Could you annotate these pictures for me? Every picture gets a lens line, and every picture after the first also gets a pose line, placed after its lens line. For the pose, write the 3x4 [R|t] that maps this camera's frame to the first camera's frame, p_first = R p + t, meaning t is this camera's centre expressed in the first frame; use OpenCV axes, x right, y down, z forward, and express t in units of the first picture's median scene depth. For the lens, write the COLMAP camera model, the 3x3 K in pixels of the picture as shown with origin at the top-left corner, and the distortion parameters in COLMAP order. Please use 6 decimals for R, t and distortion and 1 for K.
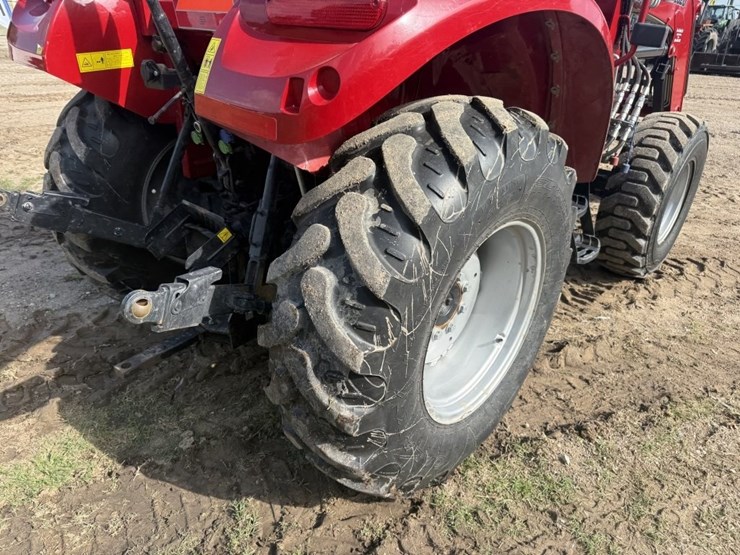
lens RADIAL K [[518.9, 0, 367.9], [0, 518.9, 281.4], [0, 0, 1]] dist [0.059578, -0.058224]
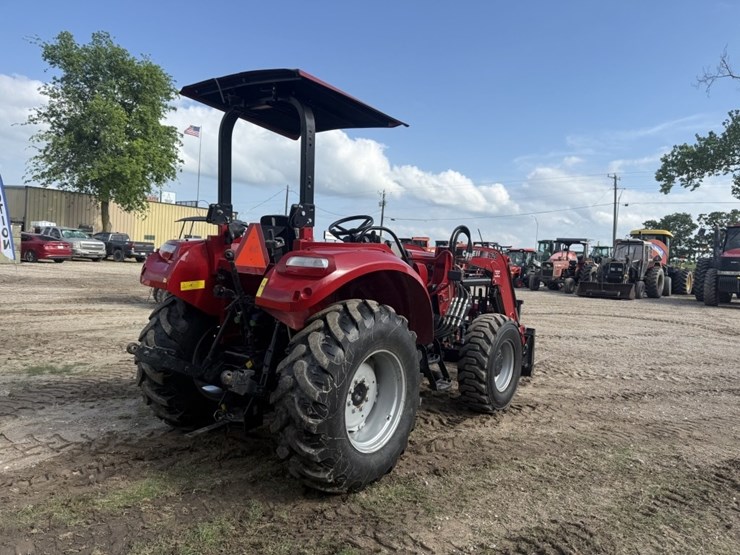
lens RADIAL K [[536.0, 0, 370.0], [0, 536.0, 277.5], [0, 0, 1]] dist [-0.005467, -0.006192]
pose [[0.995623, 0.007059, 0.093191, -0.005493], [0.030938, 0.916028, -0.399919, 0.576503], [-0.088189, 0.401052, 0.911800, -1.377205]]
